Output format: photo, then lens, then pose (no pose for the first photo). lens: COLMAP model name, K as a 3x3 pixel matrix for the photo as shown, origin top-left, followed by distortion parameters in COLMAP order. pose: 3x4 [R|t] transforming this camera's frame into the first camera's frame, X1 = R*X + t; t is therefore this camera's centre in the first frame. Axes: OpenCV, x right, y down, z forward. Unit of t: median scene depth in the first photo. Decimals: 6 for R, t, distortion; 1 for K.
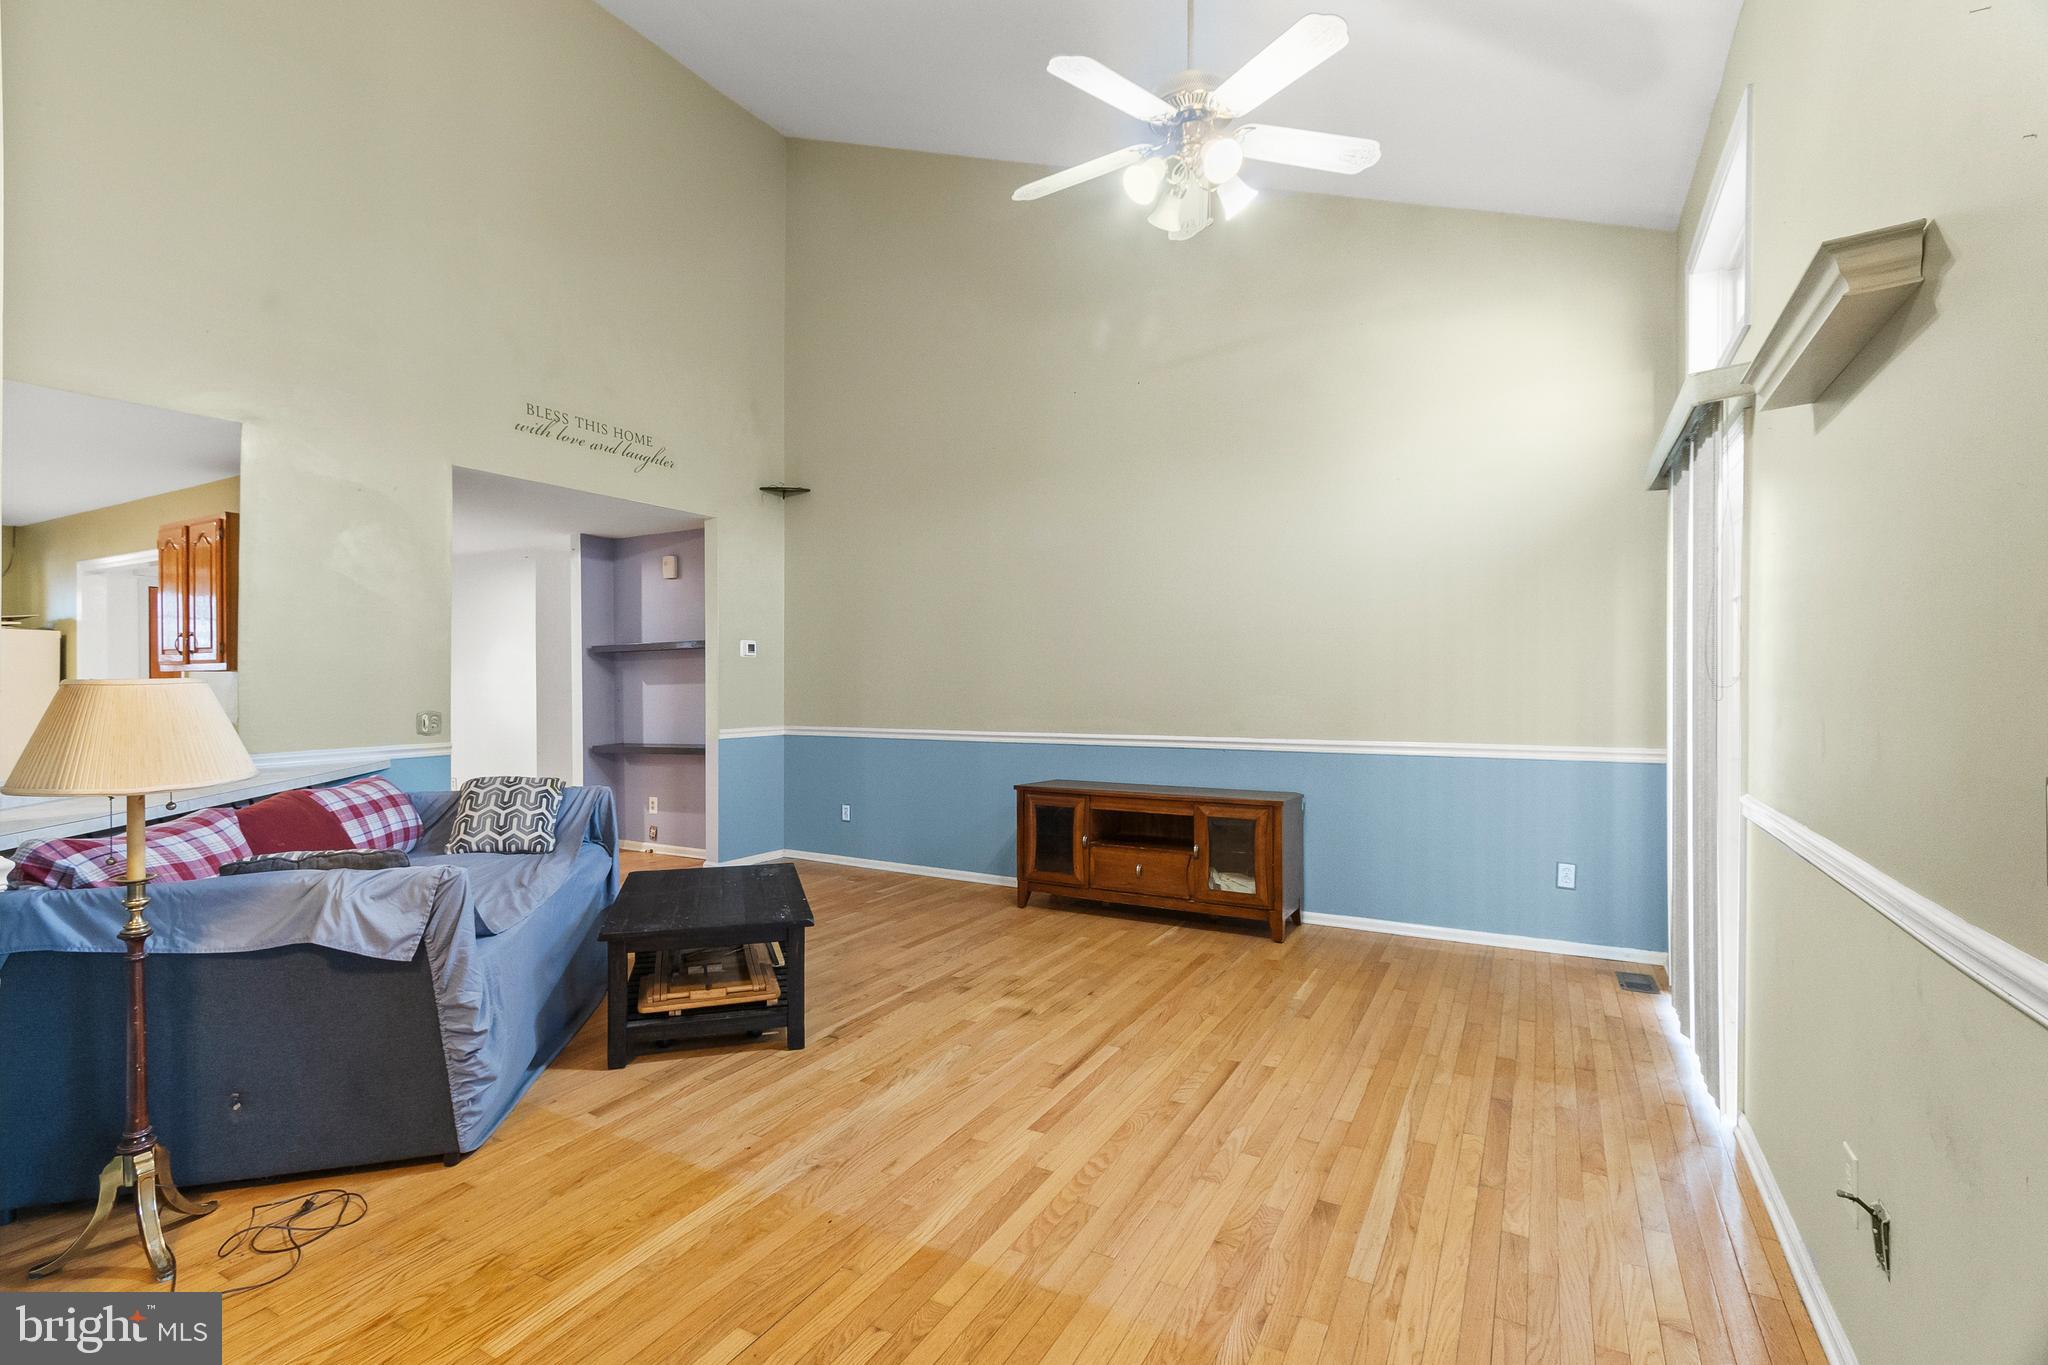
lens RADIAL K [[936.5, 0, 1011.3], [0, 936.5, 687.0], [0, 0, 1]] dist [0.013965, -0.002287]
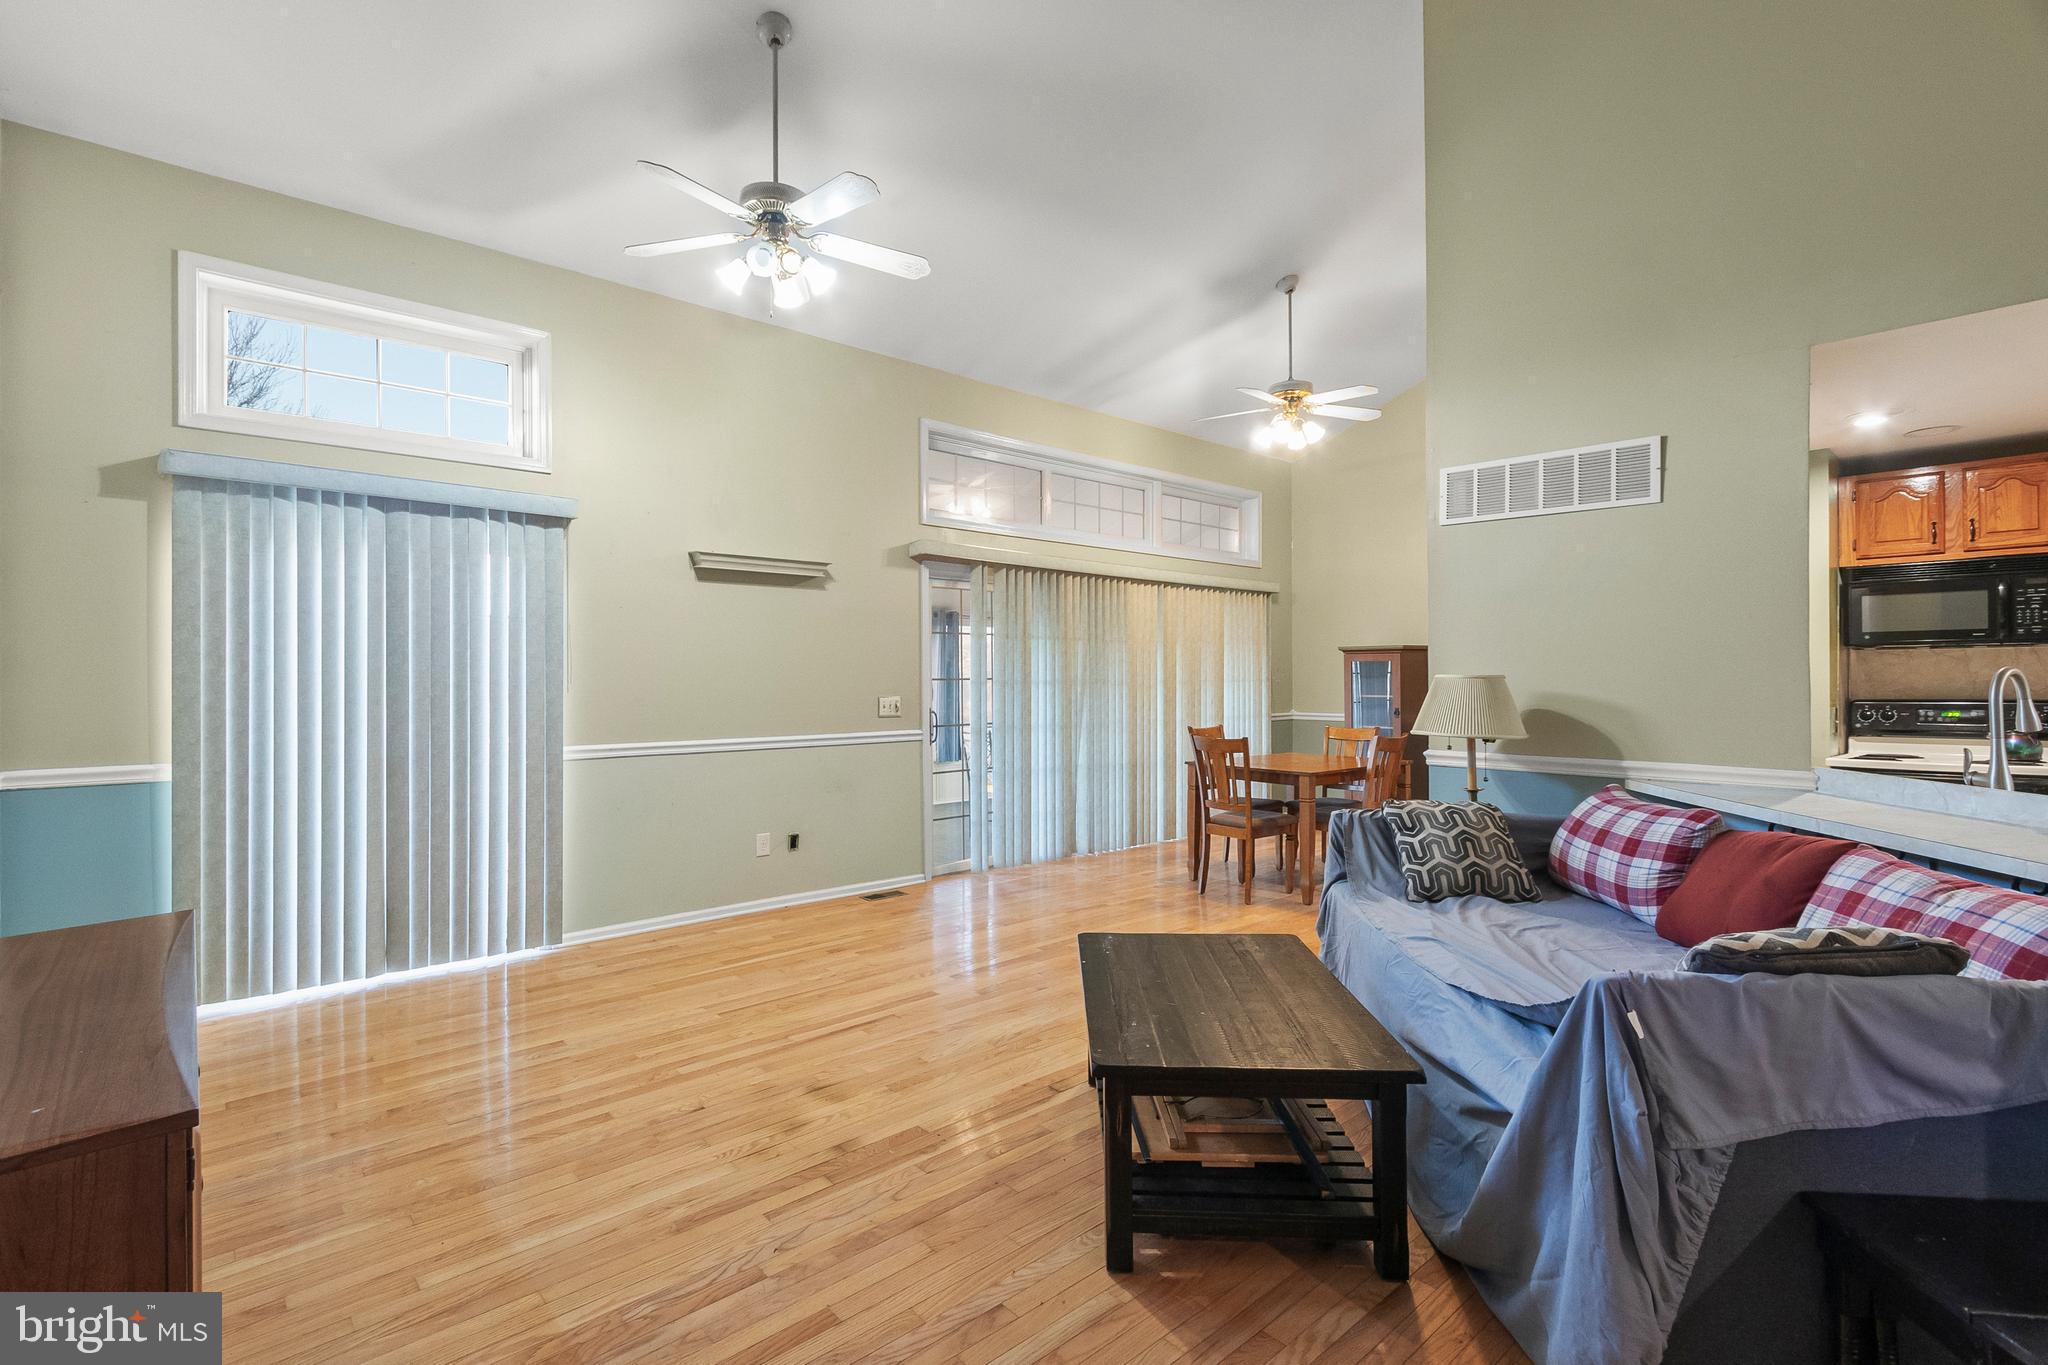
lens RADIAL K [[936.5, 0, 1013.3], [0, 936.5, 670.5], [0, 0, 1]] dist [0.013965, -0.002287]
pose [[-0.944571, 0.006616, 0.328241, -0.429962], [0.006928, 0.999976, -0.000219, -0.013695], [-0.328235, 0.002067, -0.944594, 1.782293]]
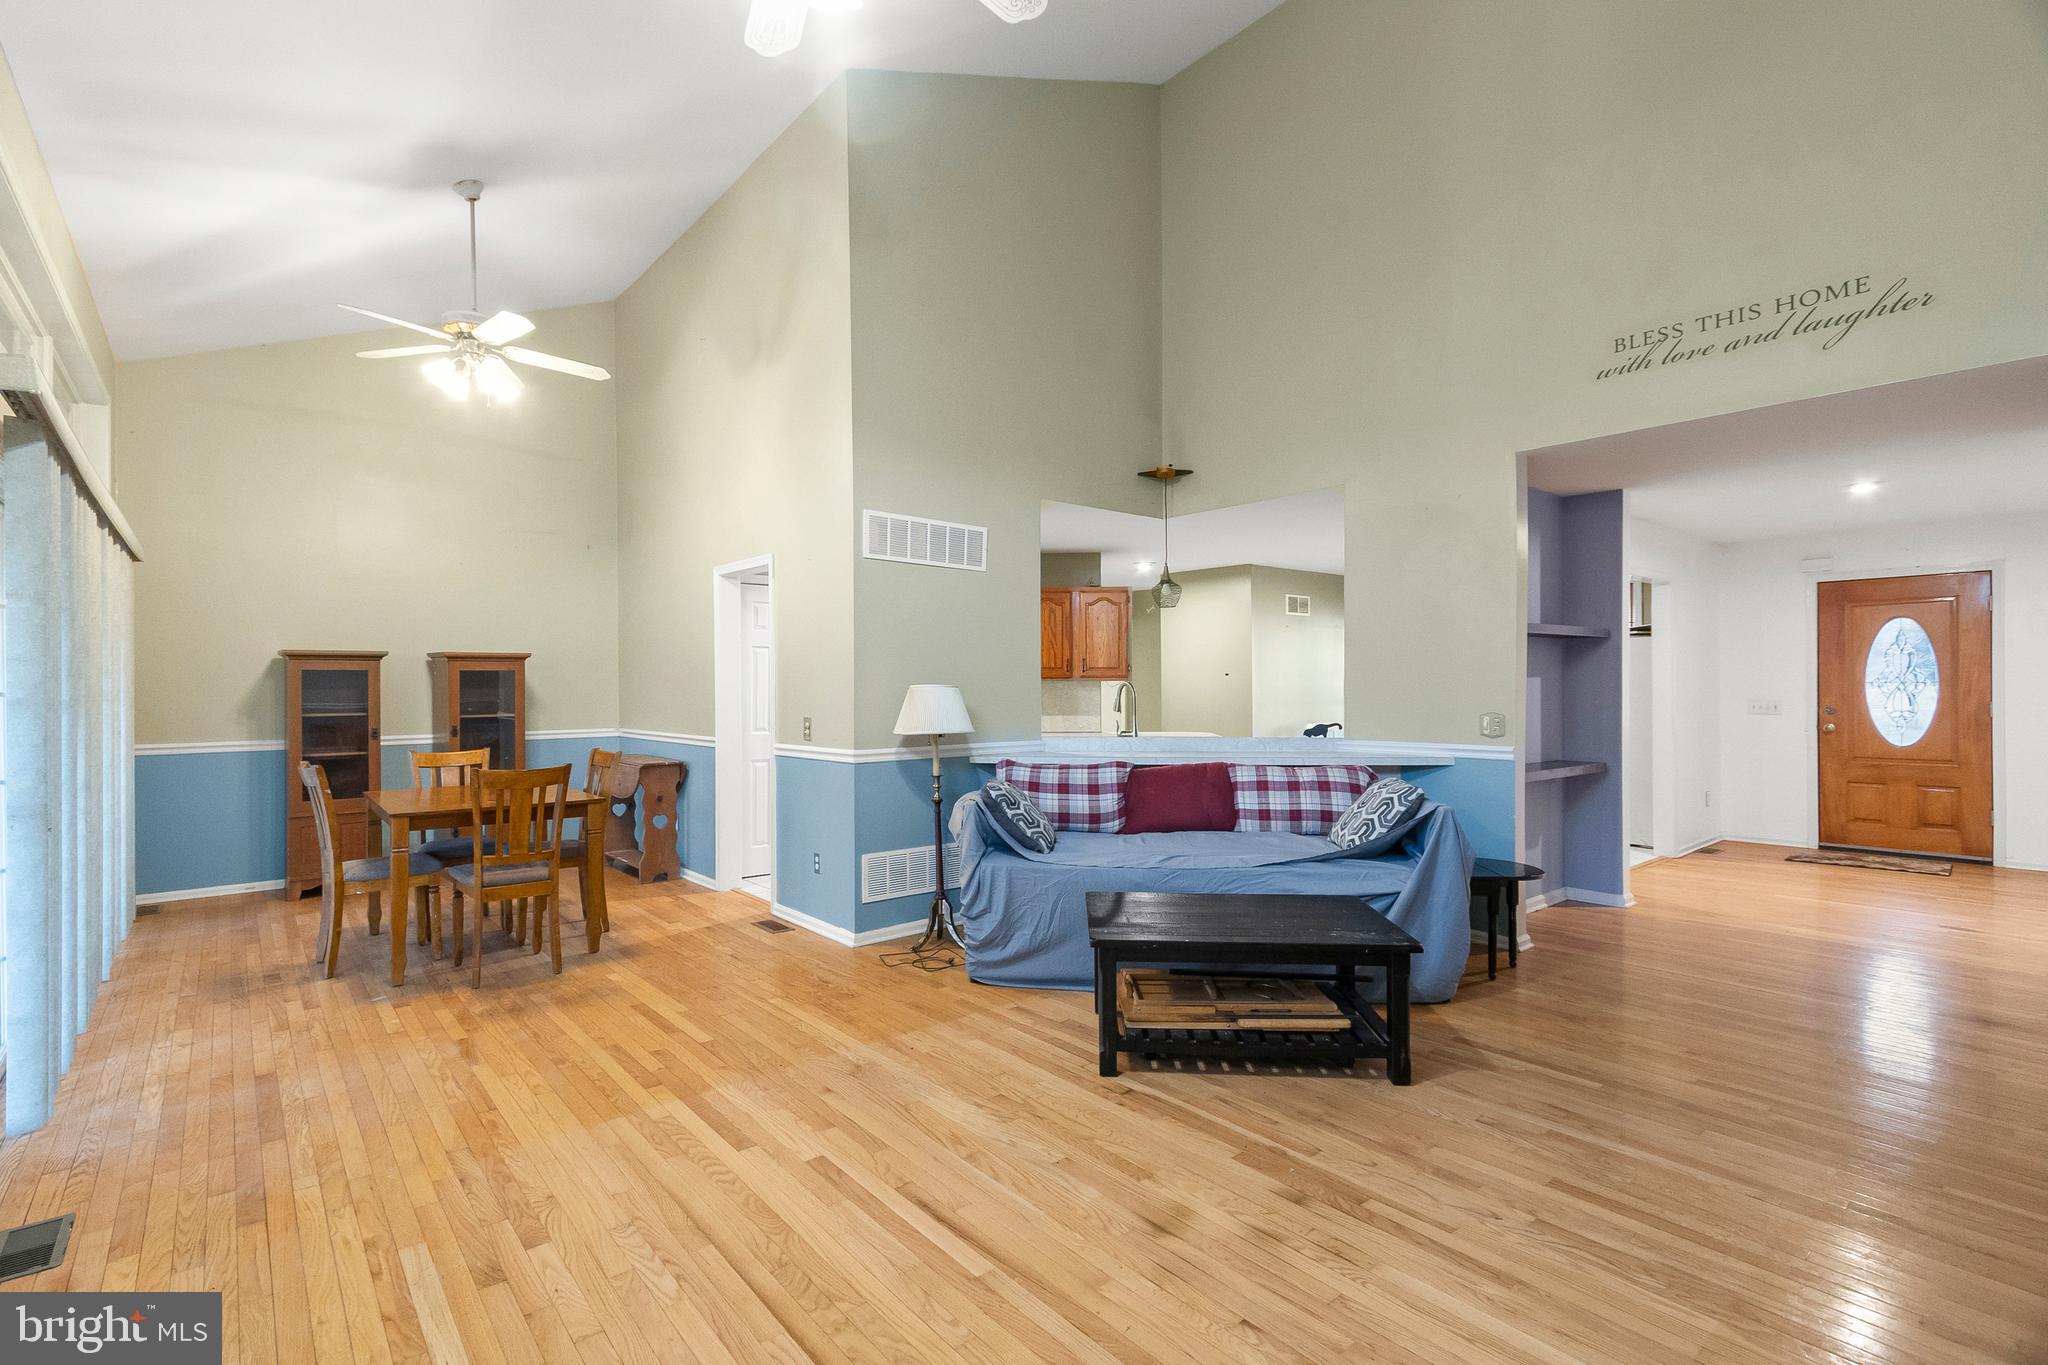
lens RADIAL K [[936.5, 0, 978.9], [0, 936.5, 684.8], [0, 0, 1]] dist [0.013965, -0.002287]
pose [[-0.371419, 0.003838, -0.928457, 0.656488], [0.000427, 0.999992, 0.003962, -0.010586], [0.928465, 0.001075, -0.371418, 1.164540]]
